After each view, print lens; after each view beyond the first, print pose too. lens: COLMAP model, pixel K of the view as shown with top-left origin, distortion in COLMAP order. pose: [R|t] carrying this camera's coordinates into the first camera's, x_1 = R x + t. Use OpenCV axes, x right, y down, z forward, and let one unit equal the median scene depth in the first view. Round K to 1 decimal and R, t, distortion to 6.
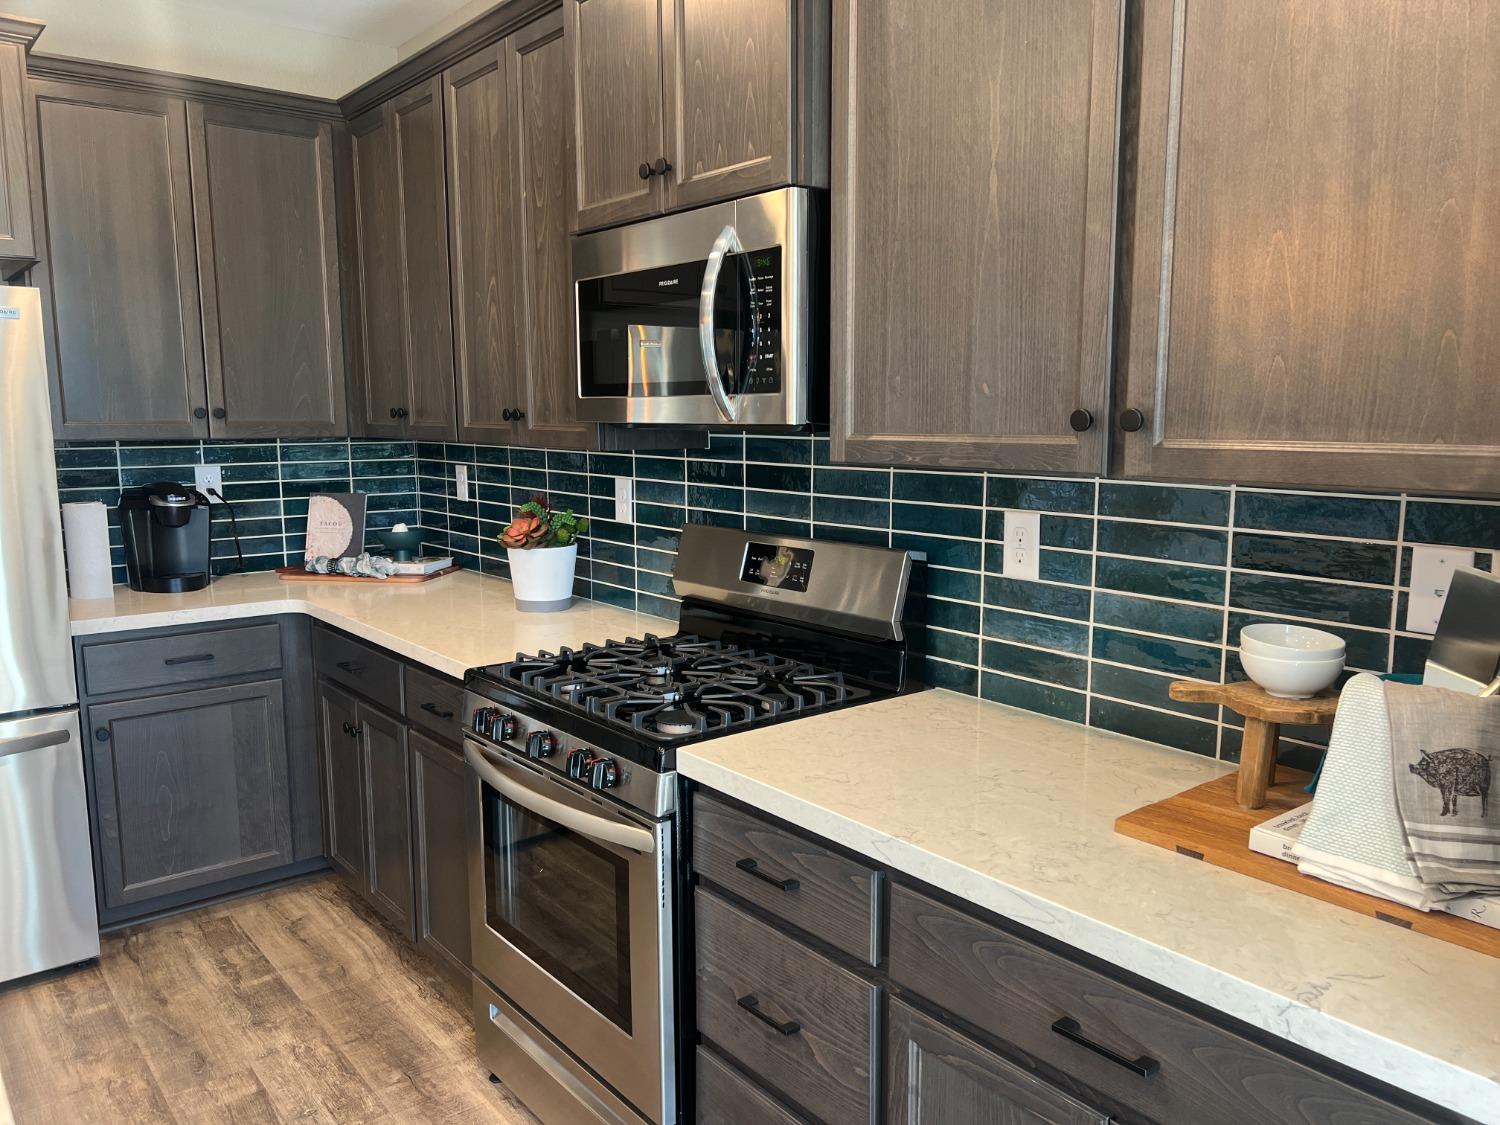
lens RADIAL K [[1133.4, 0, 749.8], [0, 1133.4, 561.0], [0, 0, 1]] dist [0.006852, -0.006413]
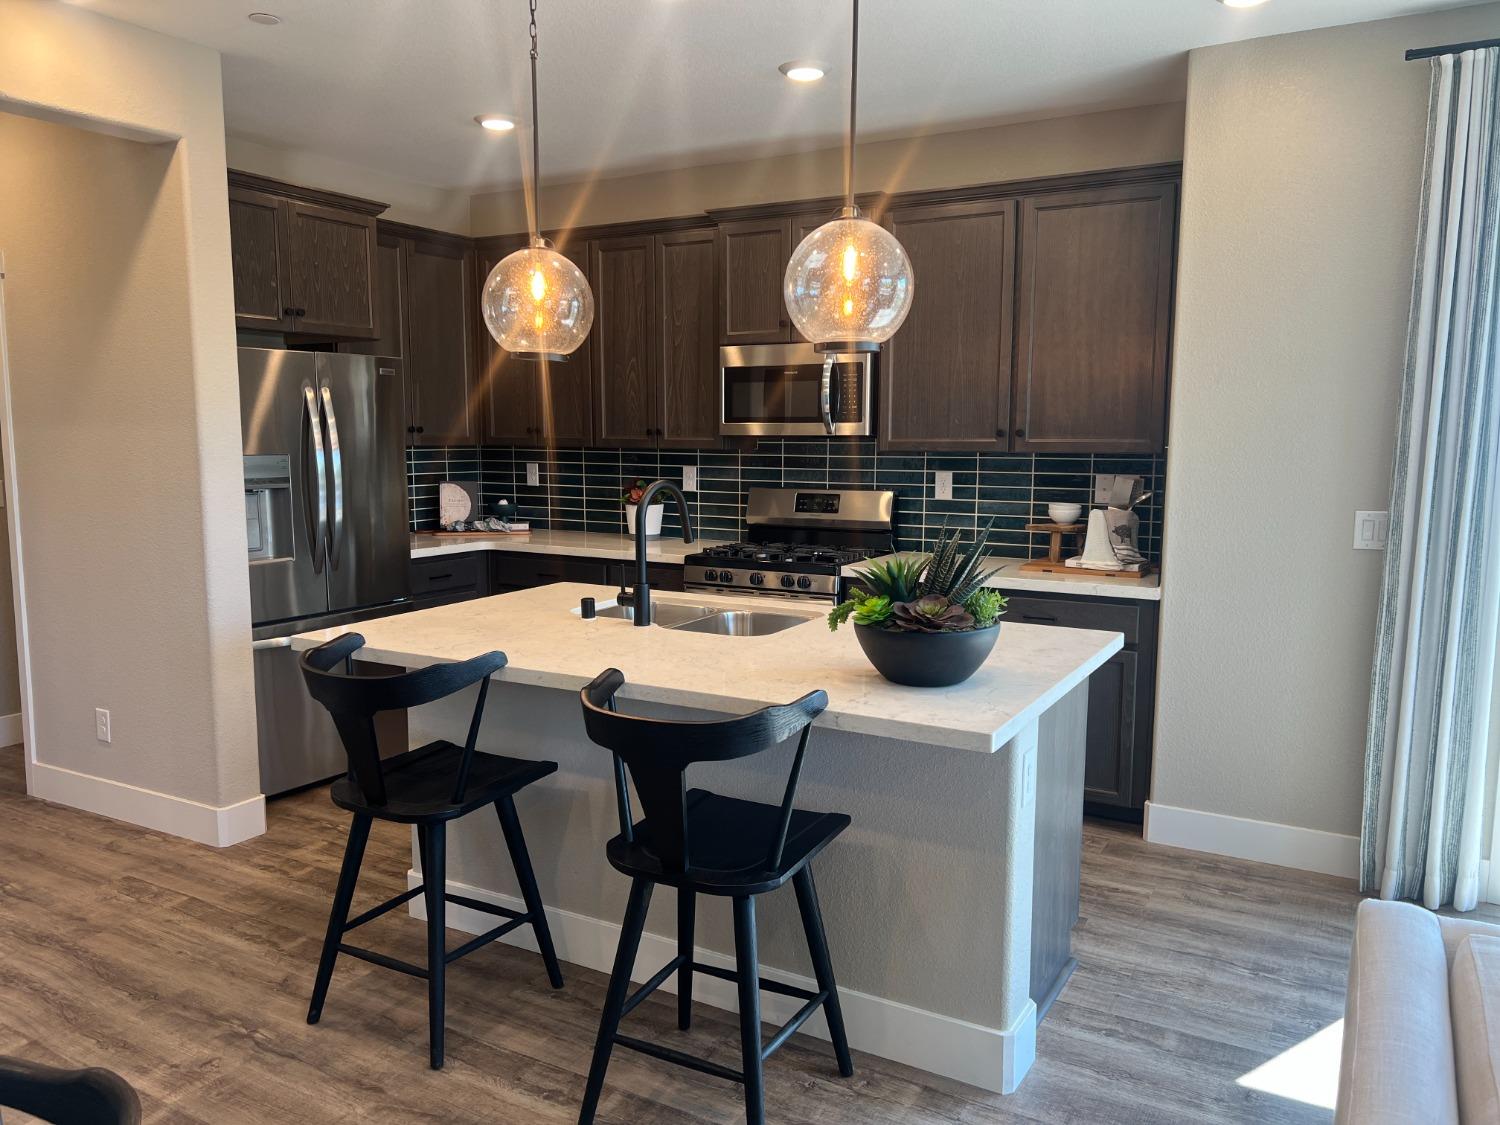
lens RADIAL K [[1133.4, 0, 748.5], [0, 1133.4, 568.2], [0, 0, 1]] dist [0.006852, -0.006413]
pose [[0.926277, -0.036686, 0.375053, -1.069426], [0.043288, 0.999020, -0.009190, 0.167790], [-0.374348, 0.024748, 0.926958, -1.096887]]
